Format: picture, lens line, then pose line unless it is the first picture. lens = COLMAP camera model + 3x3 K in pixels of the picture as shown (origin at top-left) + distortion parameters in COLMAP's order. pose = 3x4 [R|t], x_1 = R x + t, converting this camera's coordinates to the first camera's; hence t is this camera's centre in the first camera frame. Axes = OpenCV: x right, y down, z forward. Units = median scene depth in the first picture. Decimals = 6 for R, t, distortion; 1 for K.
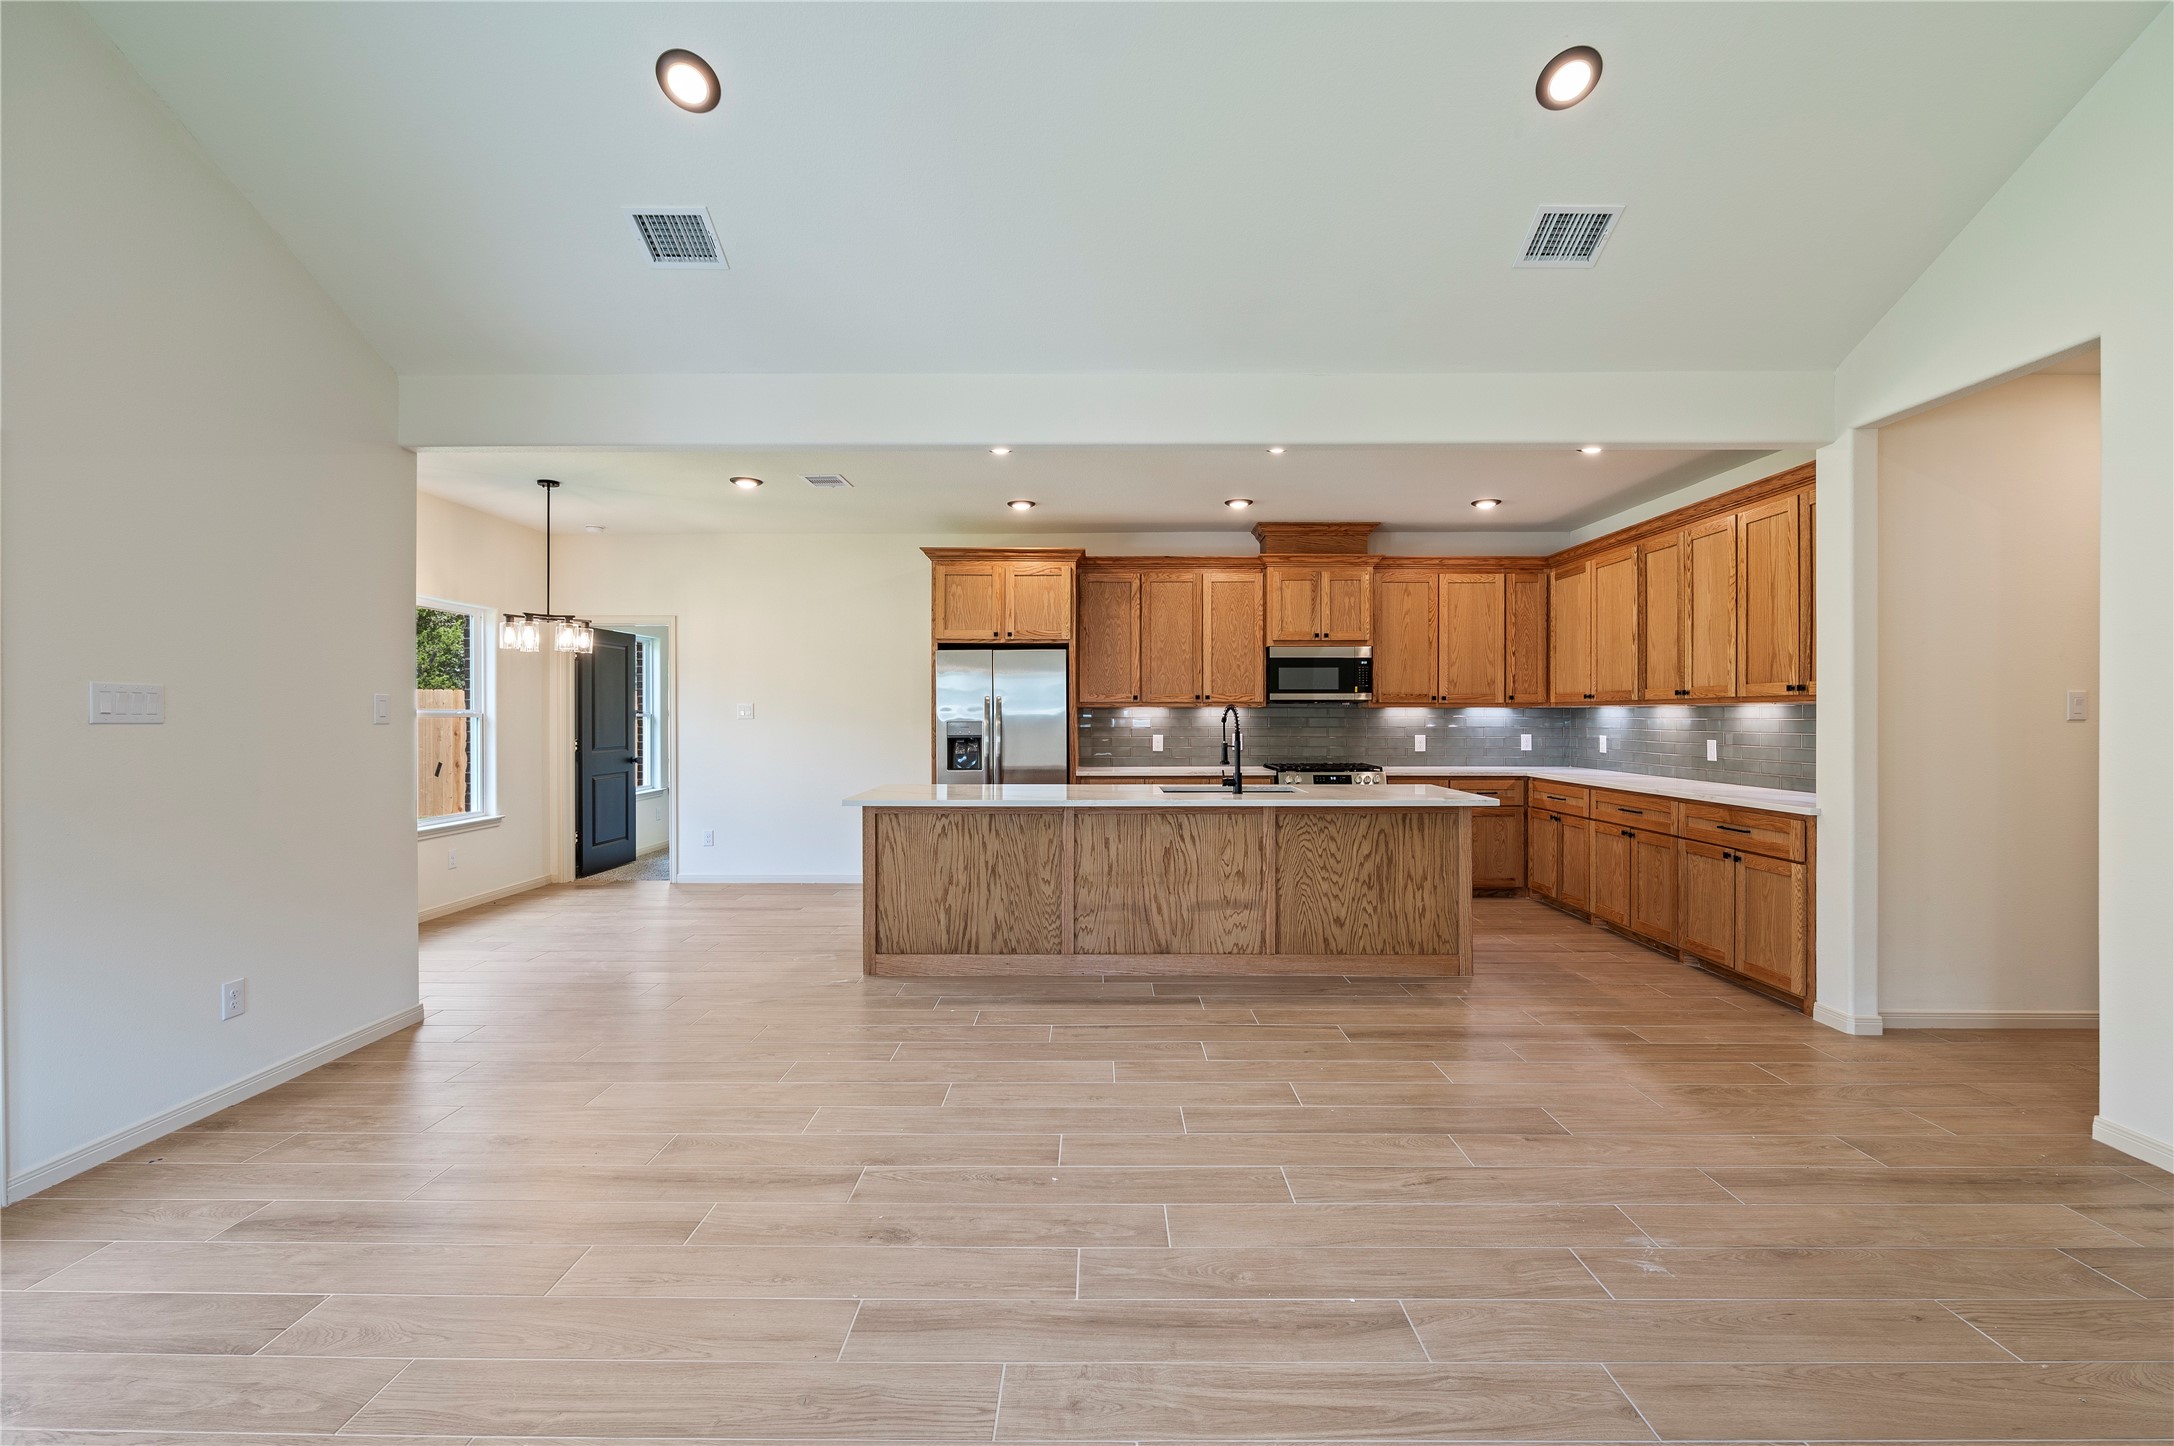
lens RADIAL K [[913.8, 0, 1096.7], [0, 913.8, 718.7], [0, 0, 1]] dist [-0.002466, -0.000507]
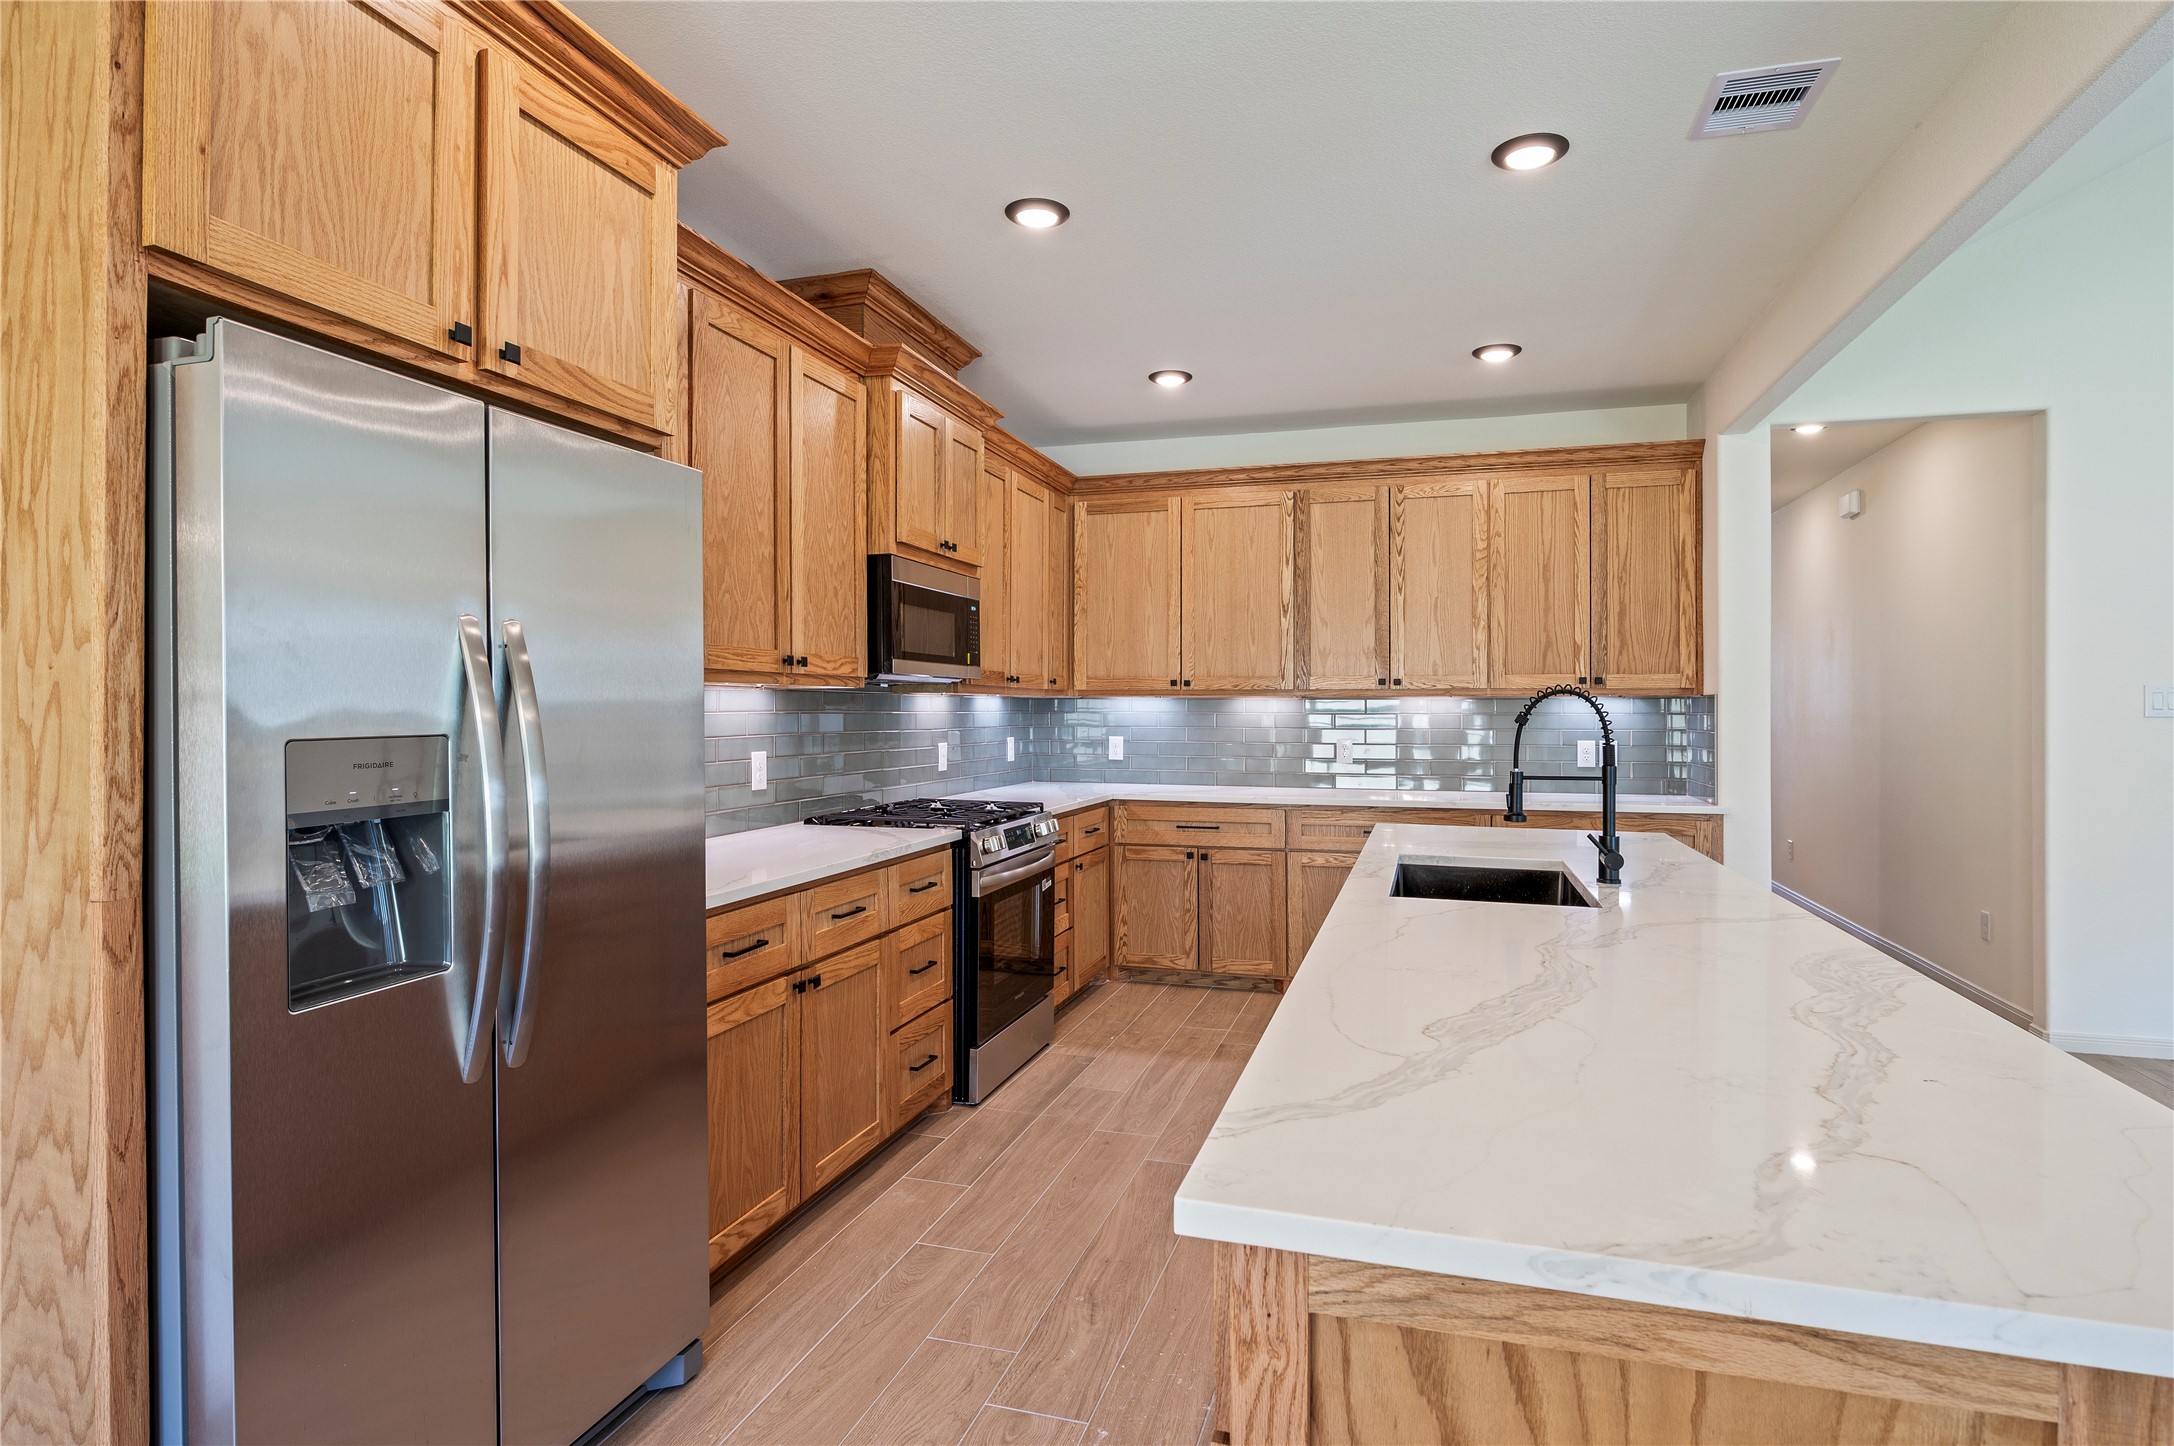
lens RADIAL K [[1165.7, 0, 1096.6], [0, 1165.7, 721.6], [0, 0, 1]] dist [-0.003467, 0.000163]
pose [[0.305483, -0.008216, 0.952162, -0.357993], [-0.000213, 0.999962, 0.008697, -0.002005], [-0.952198, -0.002859, 0.305469, 0.766589]]
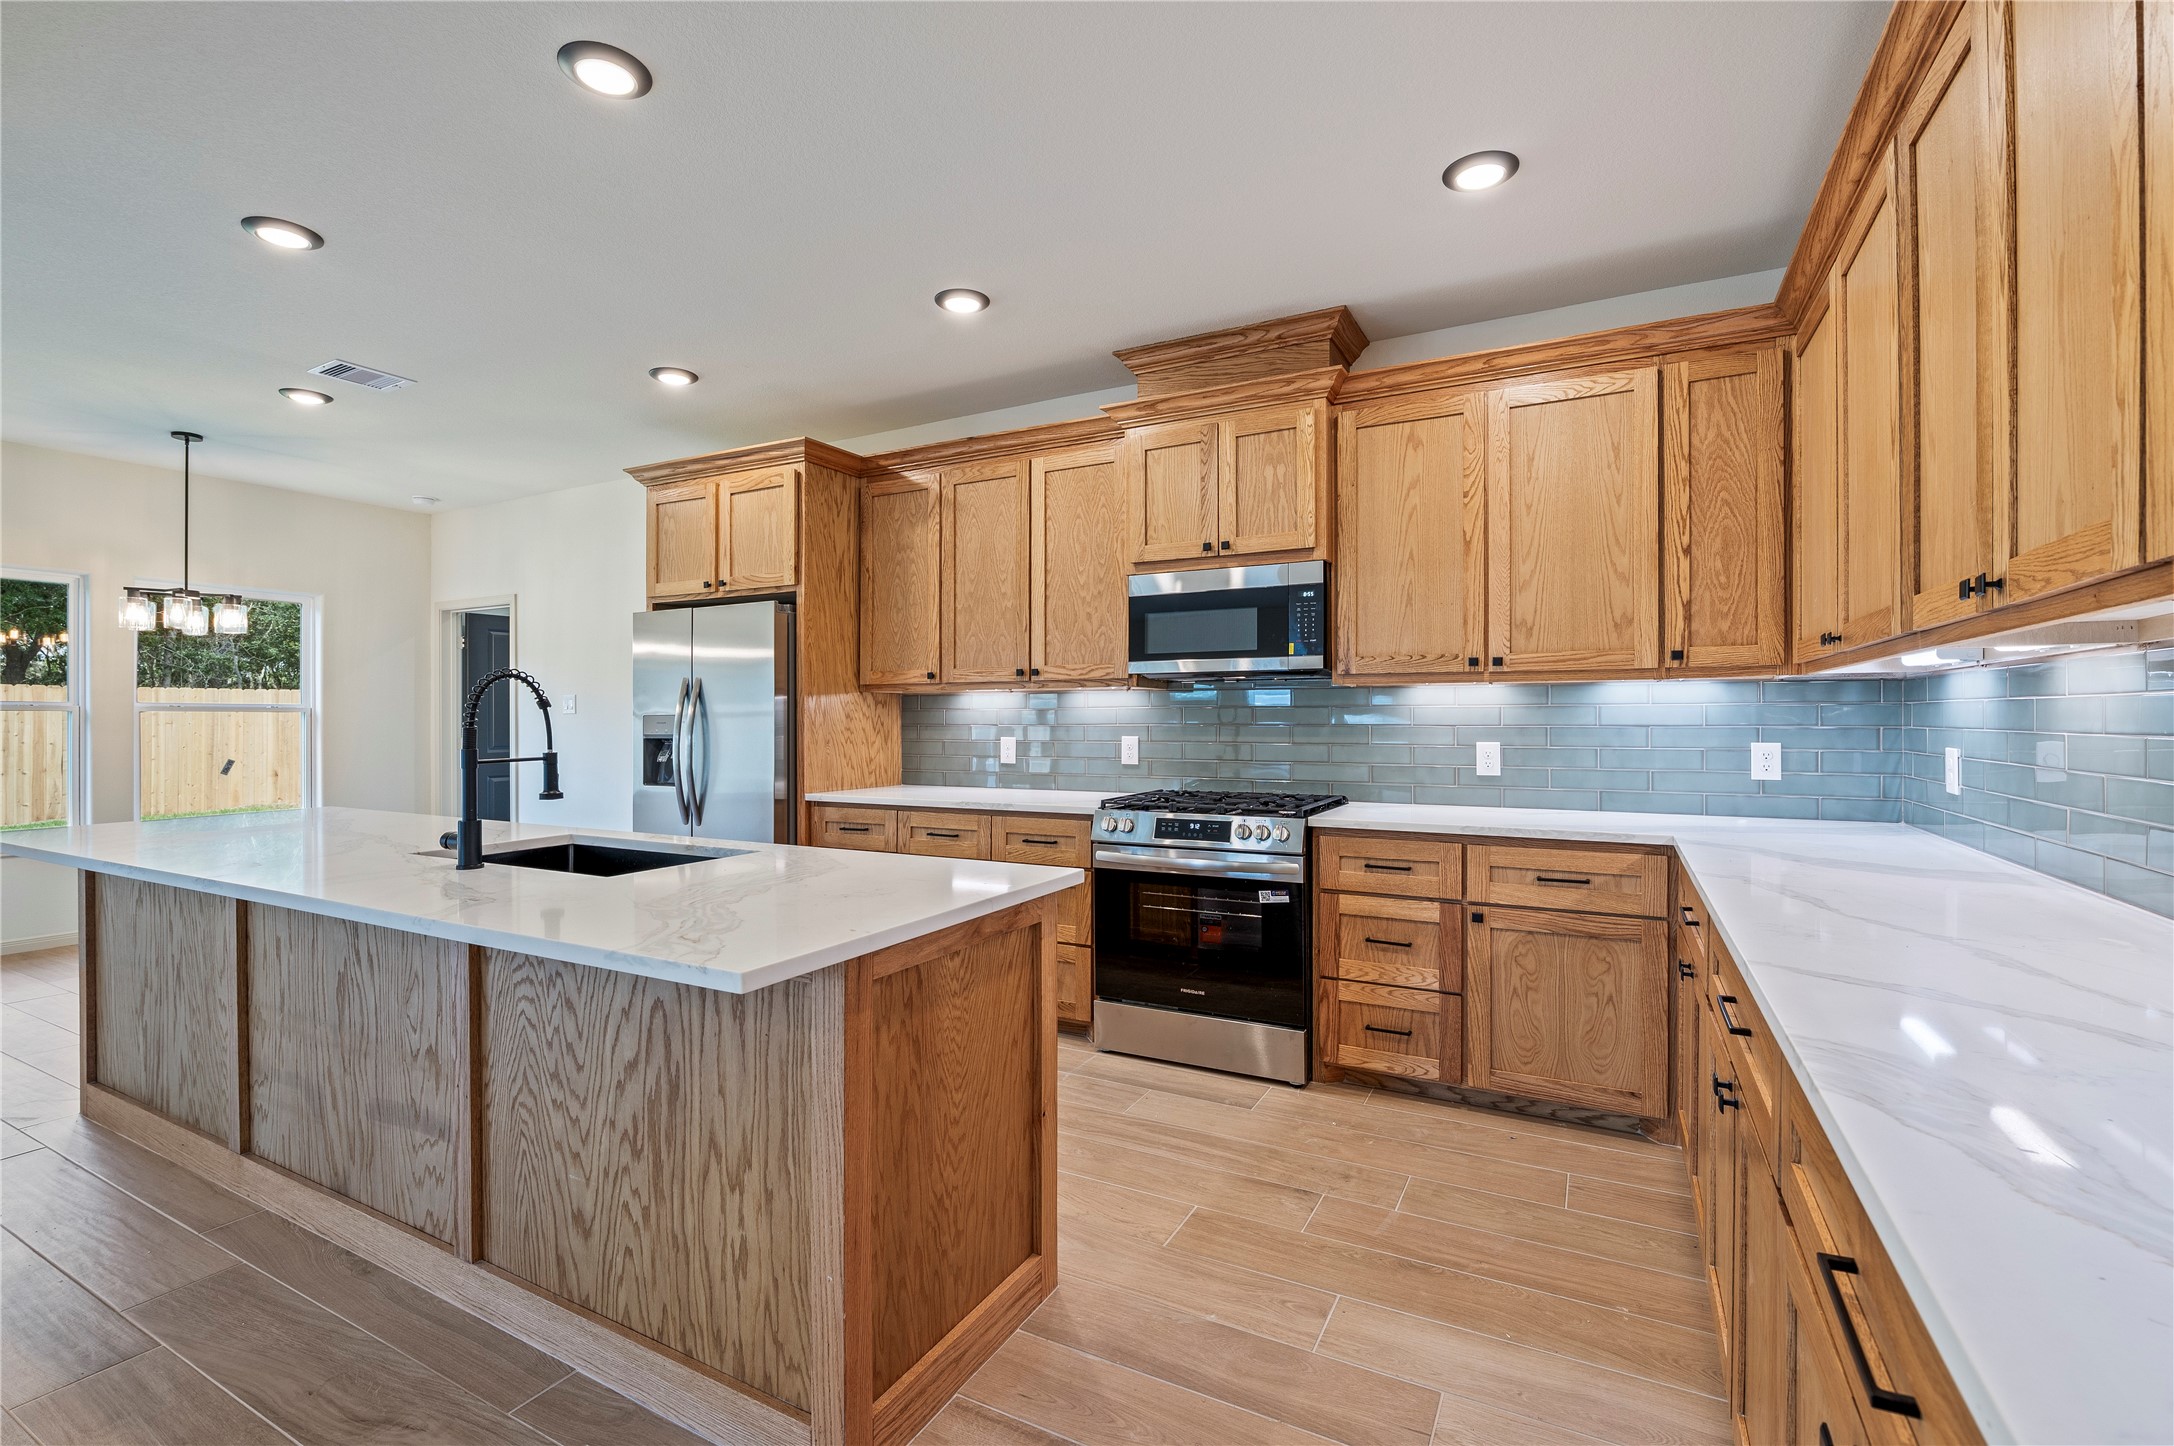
lens RADIAL K [[913.8, 0, 1083.7], [0, 913.8, 718.9], [0, 0, 1]] dist [-0.002466, -0.000507]
pose [[0.878533, -0.001317, -0.477679, 0.444266], [0.000749, 0.999999, -0.001379, 0.007202], [0.477681, 0.000853, 0.878533, 0.533901]]
